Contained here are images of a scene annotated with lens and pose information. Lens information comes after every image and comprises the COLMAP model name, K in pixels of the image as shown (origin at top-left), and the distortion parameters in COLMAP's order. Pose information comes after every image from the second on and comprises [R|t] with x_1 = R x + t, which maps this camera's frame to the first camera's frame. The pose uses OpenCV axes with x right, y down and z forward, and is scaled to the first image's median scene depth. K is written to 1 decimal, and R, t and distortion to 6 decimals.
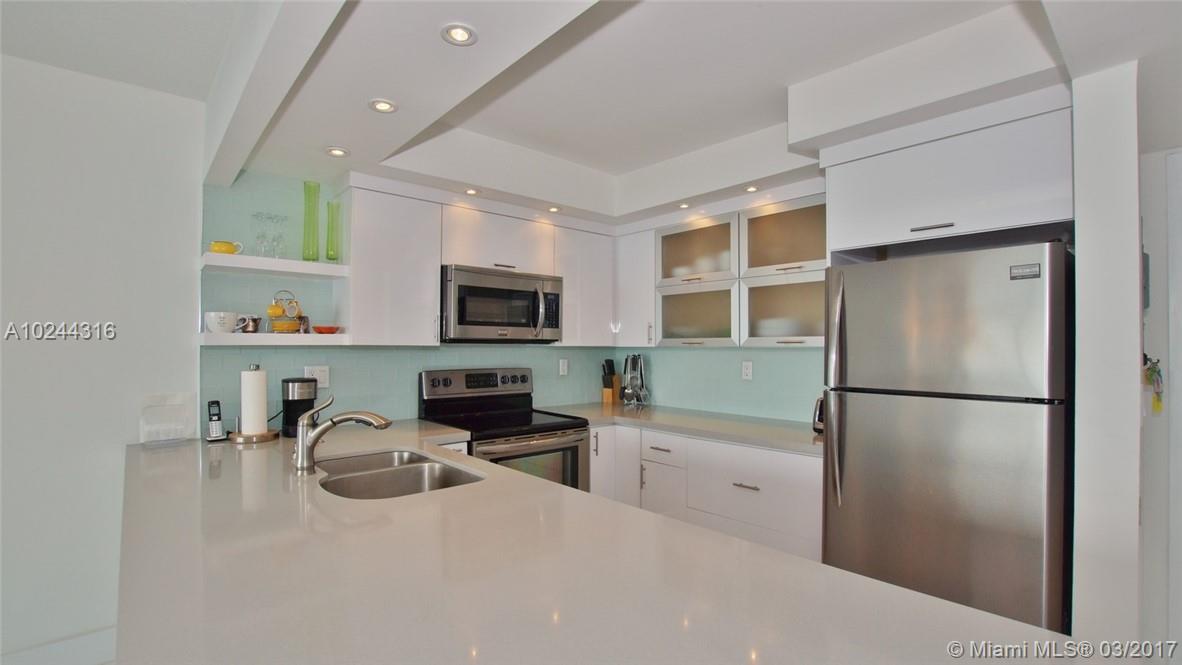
lens RADIAL K [[523.6, 0, 590.2], [0, 523.6, 341.5], [0, 0, 1]] dist [-0.034077, 0.005694]
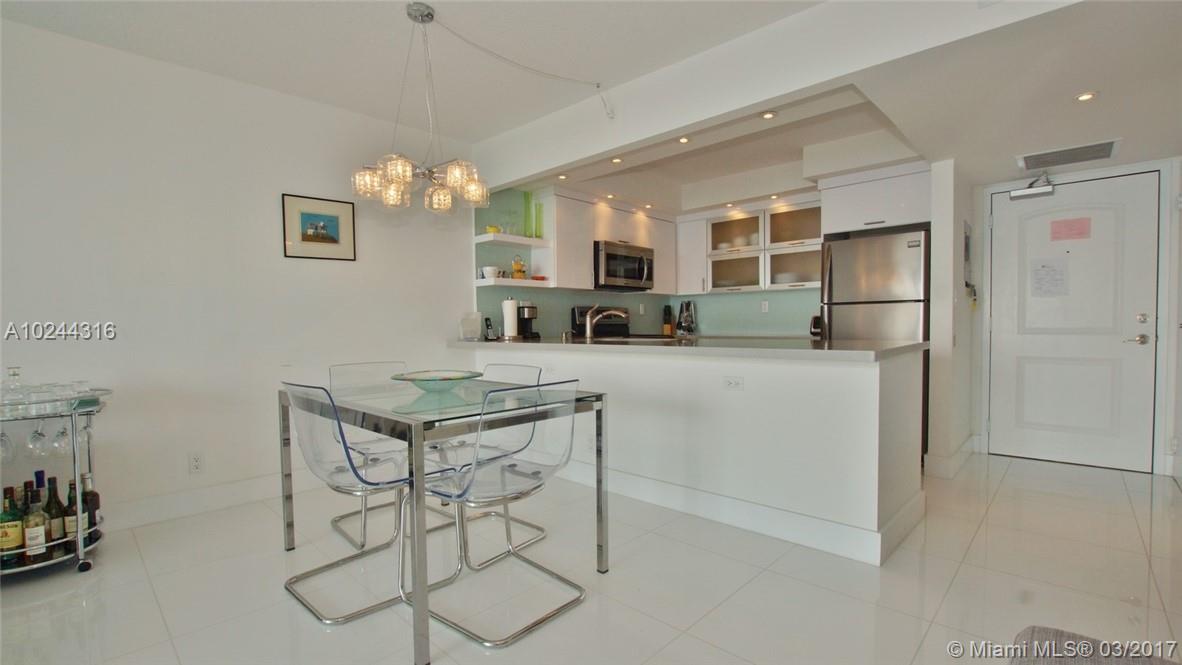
lens RADIAL K [[523.6, 0, 590.2], [0, 523.6, 341.5], [0, 0, 1]] dist [-0.034077, 0.005694]
pose [[0.996596, -0.014292, 0.081197, -0.435401], [0.011021, 0.999115, 0.040590, 0.105644], [-0.081705, -0.039557, 0.995871, -0.669538]]
